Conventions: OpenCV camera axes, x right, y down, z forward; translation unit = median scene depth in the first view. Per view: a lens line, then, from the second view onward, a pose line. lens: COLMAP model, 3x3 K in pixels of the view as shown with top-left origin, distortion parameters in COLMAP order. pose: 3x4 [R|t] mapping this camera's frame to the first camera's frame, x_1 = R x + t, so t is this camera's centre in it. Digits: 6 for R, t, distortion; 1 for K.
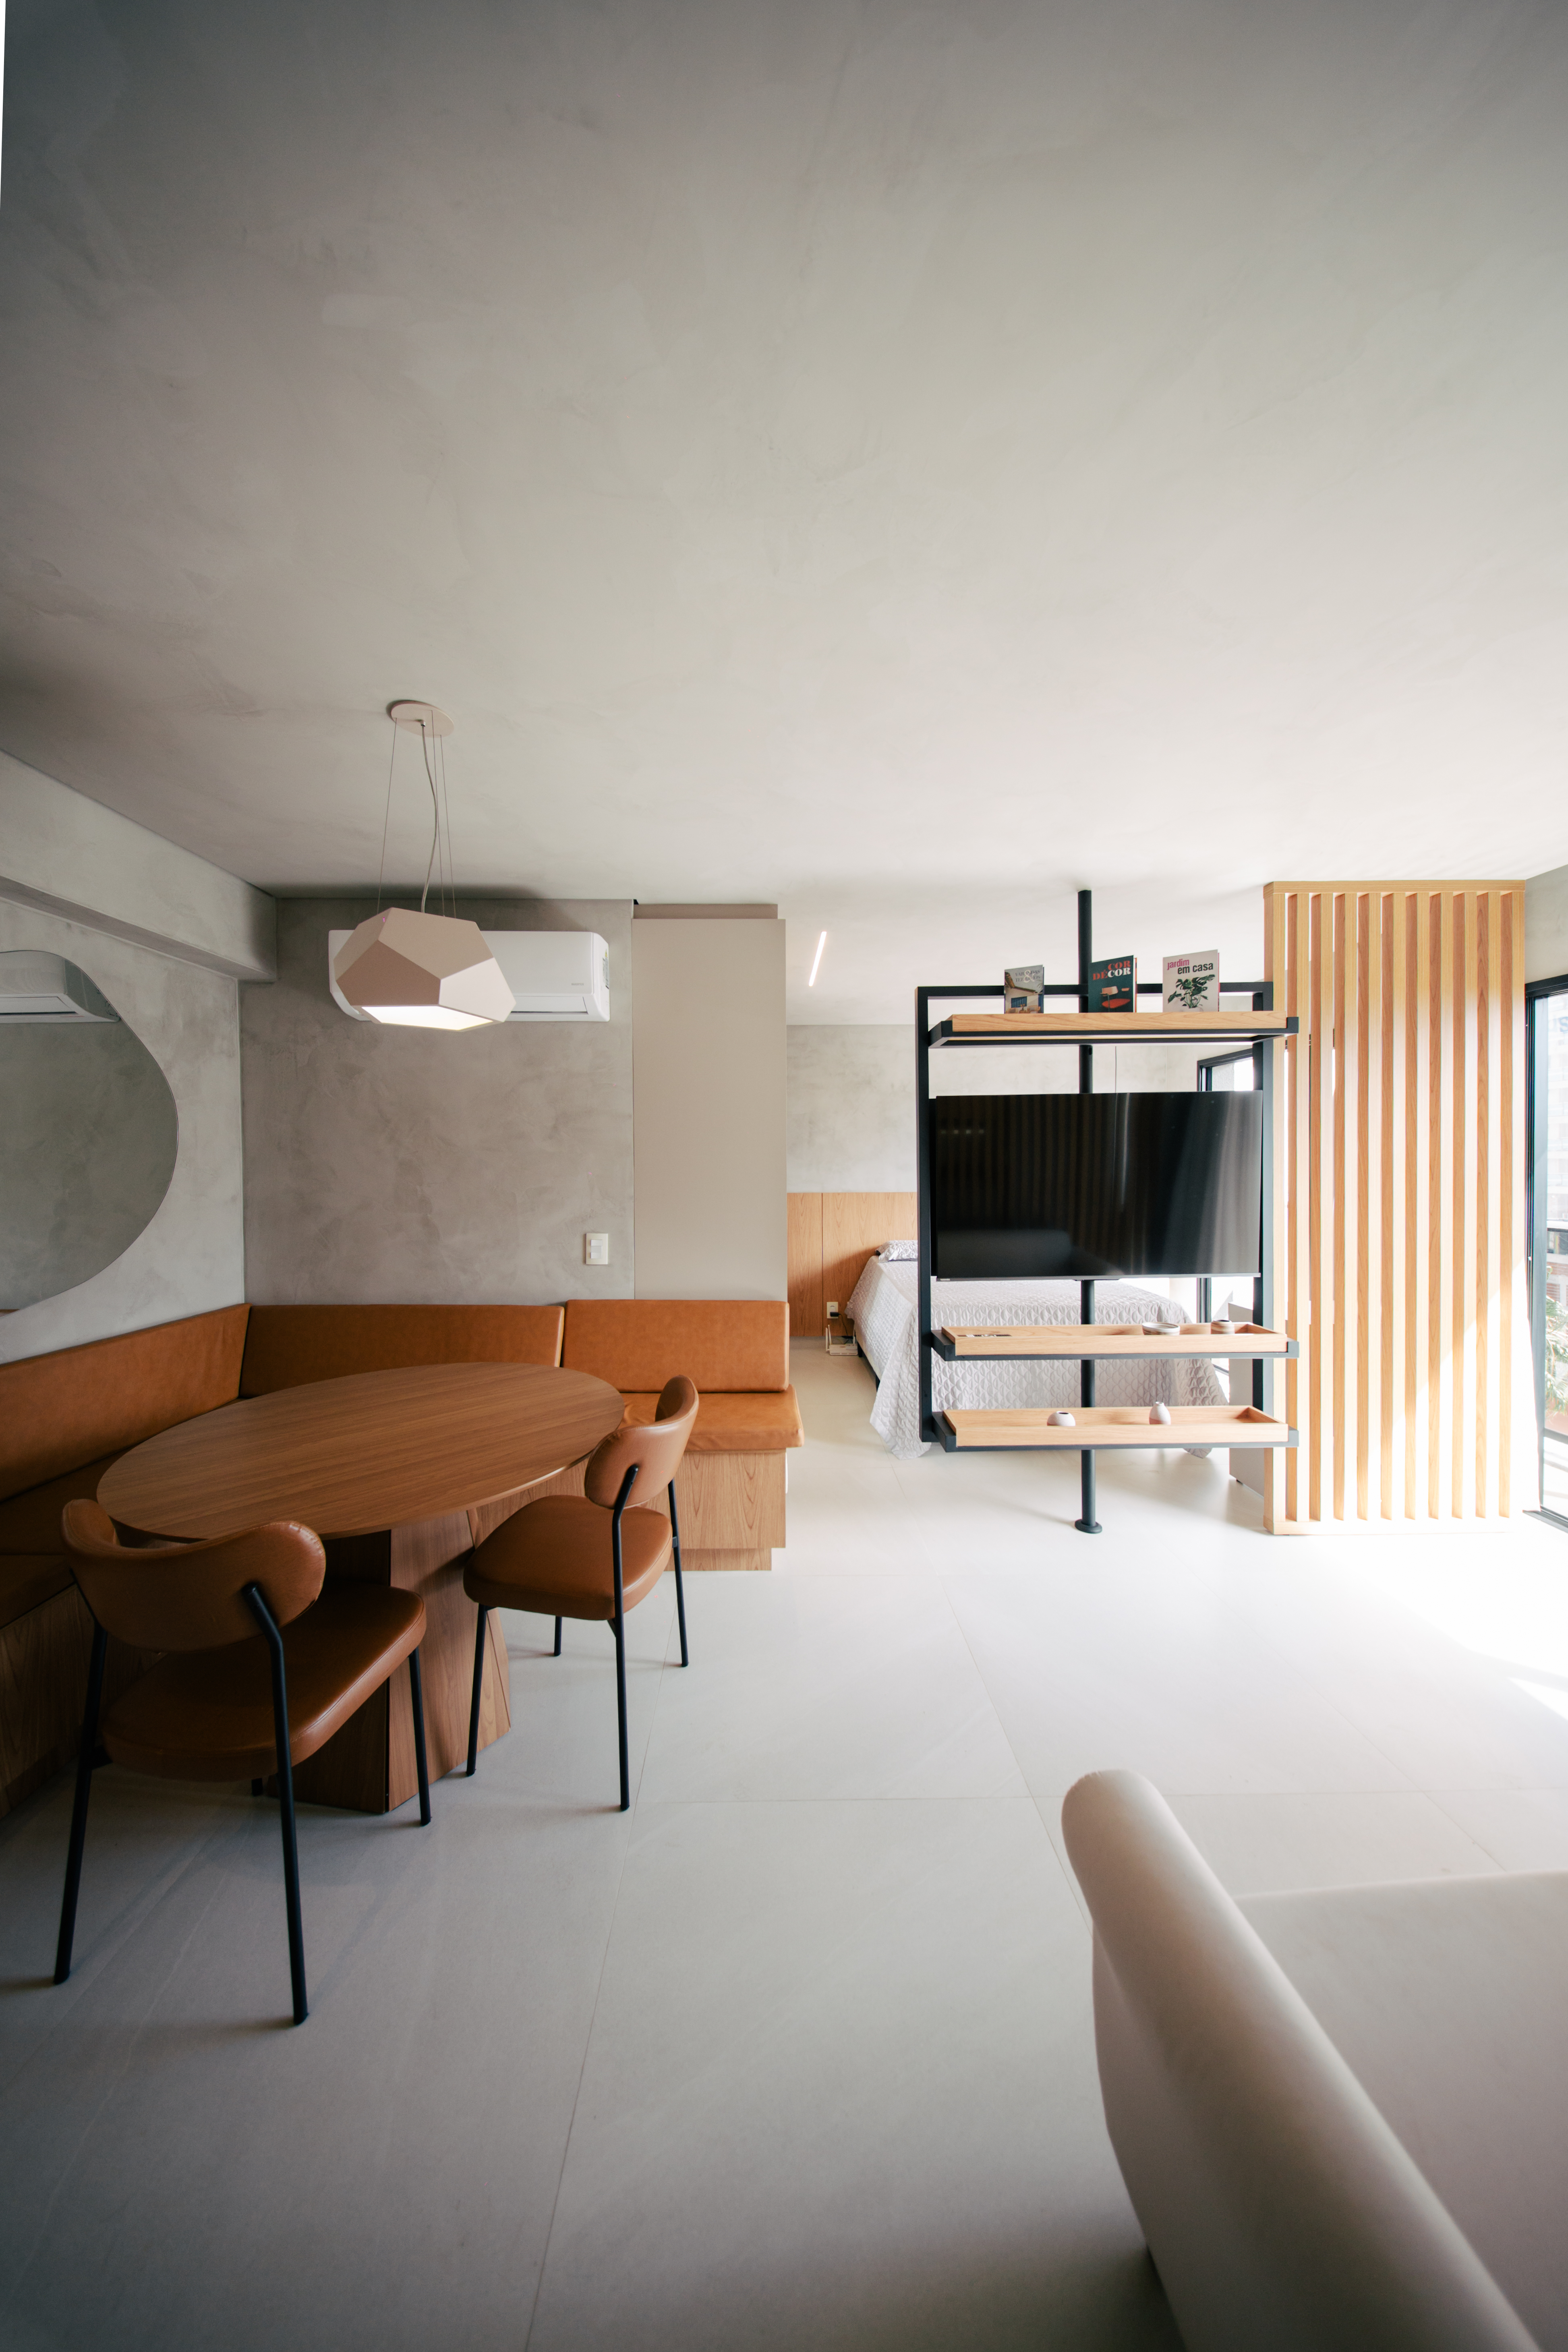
lens RADIAL K [[722.4, 0, 770.2], [0, 722.4, 1174.0], [0, 0, 1]] dist [-0.000504, -0.000066]
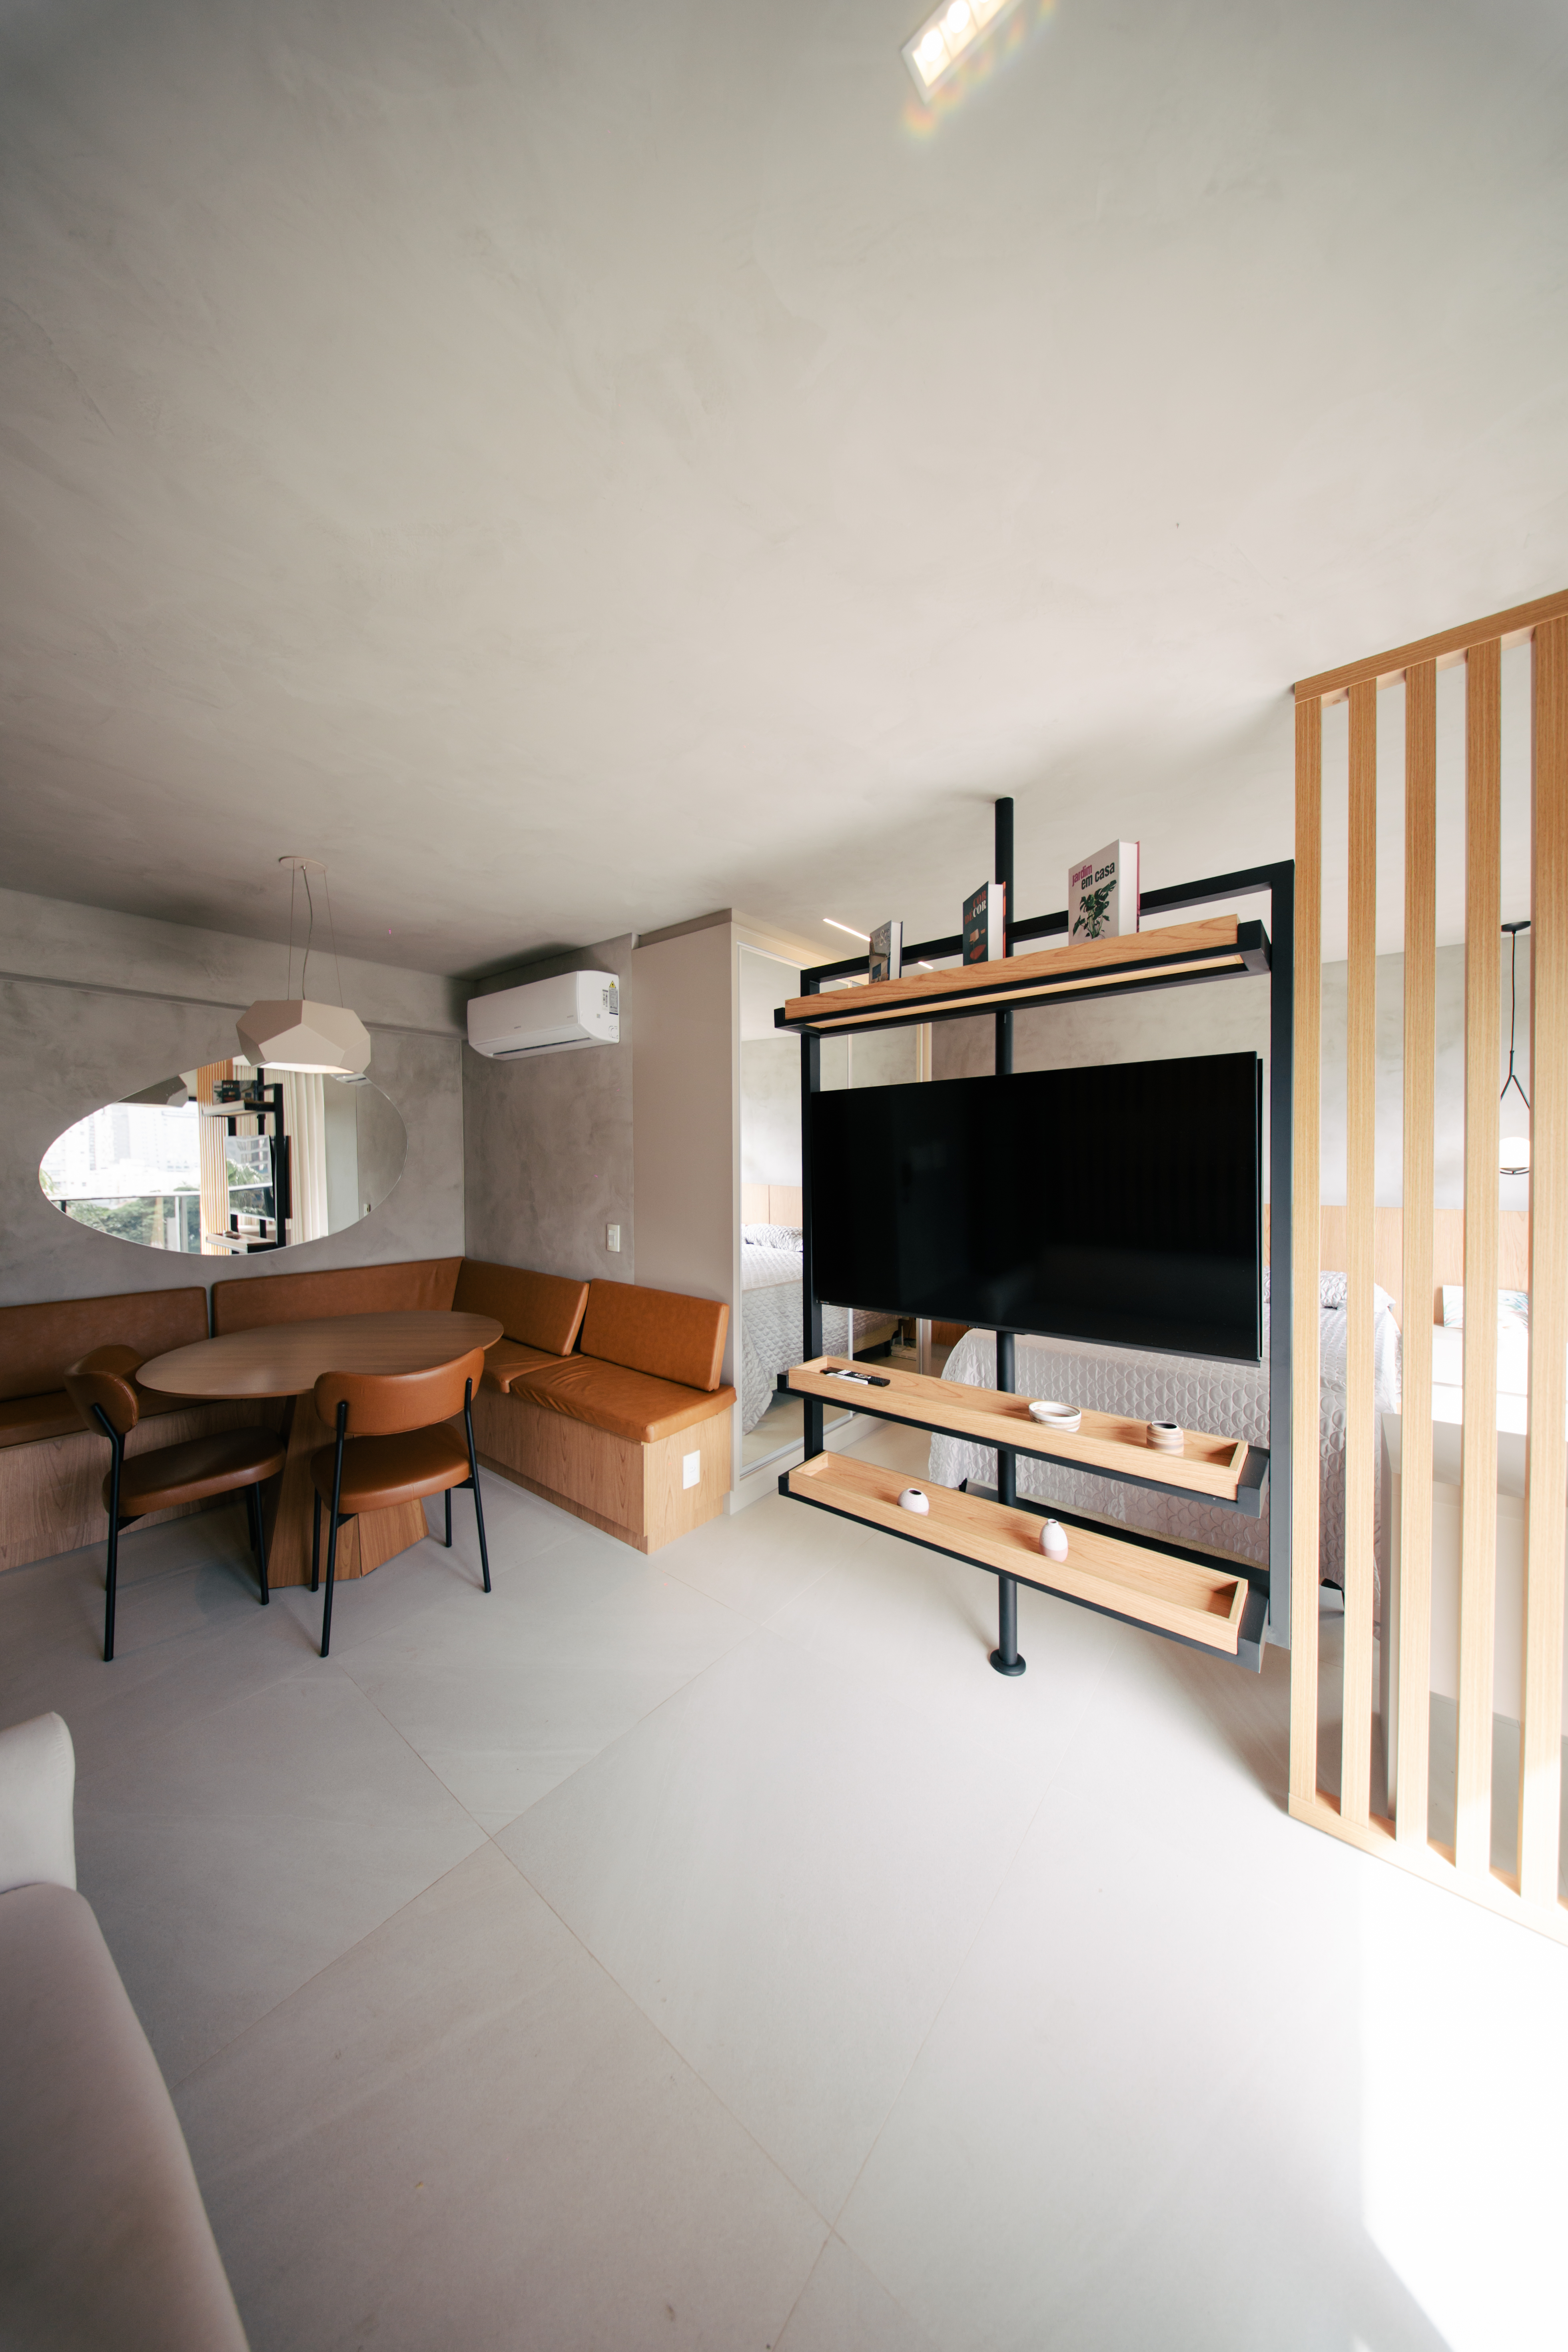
lens RADIAL K [[700.3, 0, 786.8], [0, 700.3, 1172.9], [0, 0, 1]] dist [-0.000876, -0.000068]
pose [[0.776378, 0.016123, -0.630062, 0.744877], [-0.011144, 0.999868, 0.011854, -0.019501], [0.630169, -0.002182, 0.776455, 0.317872]]
